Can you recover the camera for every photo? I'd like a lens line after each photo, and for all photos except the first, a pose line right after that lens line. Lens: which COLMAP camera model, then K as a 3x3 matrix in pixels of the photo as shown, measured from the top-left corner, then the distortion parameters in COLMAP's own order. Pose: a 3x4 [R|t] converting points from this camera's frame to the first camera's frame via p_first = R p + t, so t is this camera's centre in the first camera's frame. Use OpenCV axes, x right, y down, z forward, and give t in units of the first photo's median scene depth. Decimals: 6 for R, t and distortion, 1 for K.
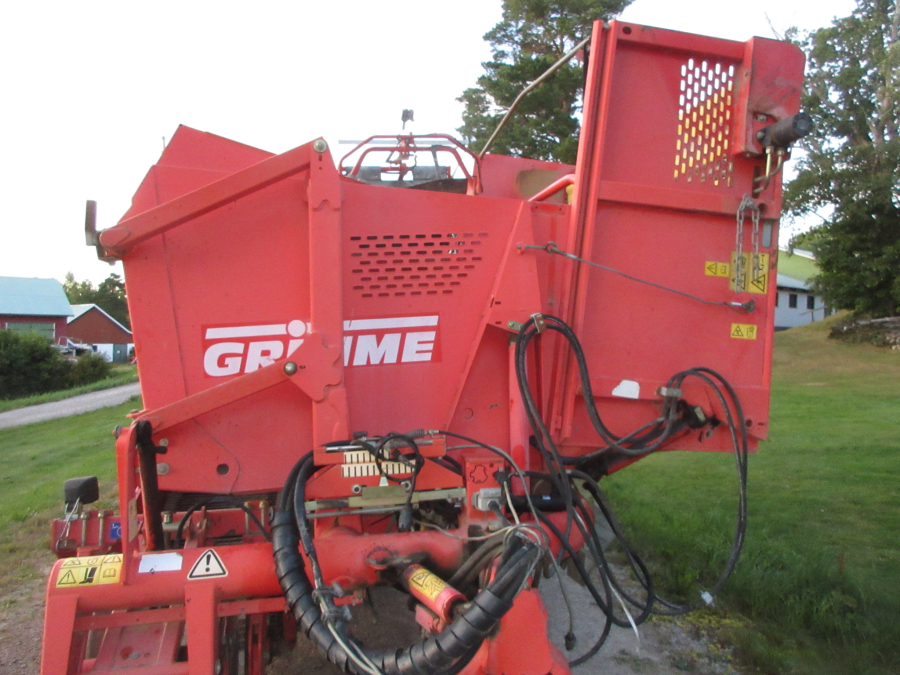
lens RADIAL K [[666.7, 0, 450.0], [0, 666.7, 337.5], [0, 0, 1]] dist [0.006294, -0.006710]
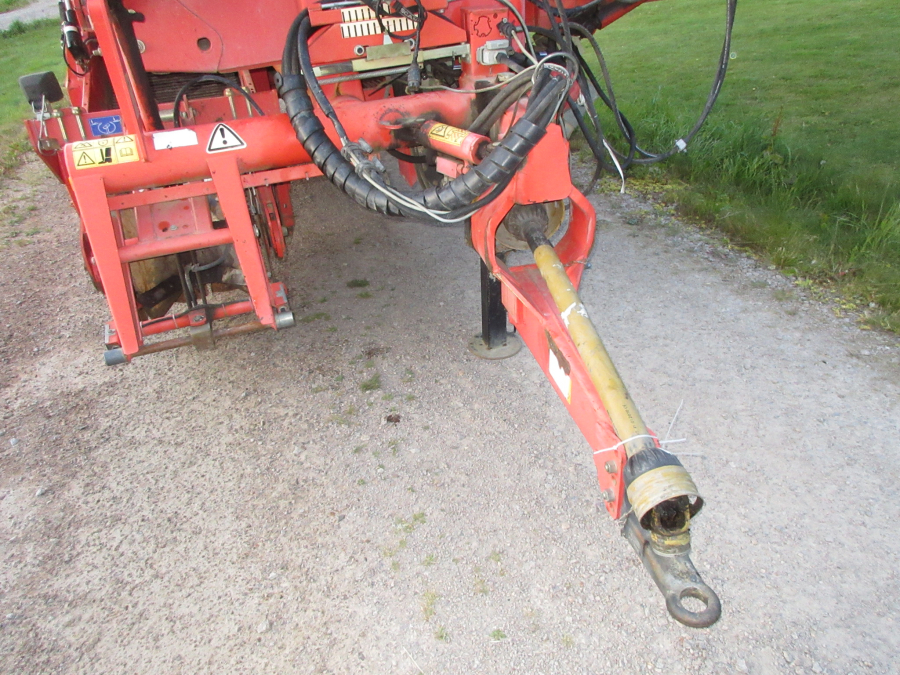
lens RADIAL K [[661.6, 0, 450.6], [0, 661.6, 326.8], [0, 0, 1]] dist [0.008004, 0.001532]
pose [[0.990047, -0.107321, 0.091045, -0.139003], [0.046453, 0.859849, 0.508430, 0.090247], [-0.132850, -0.499140, 0.856277, -0.032733]]
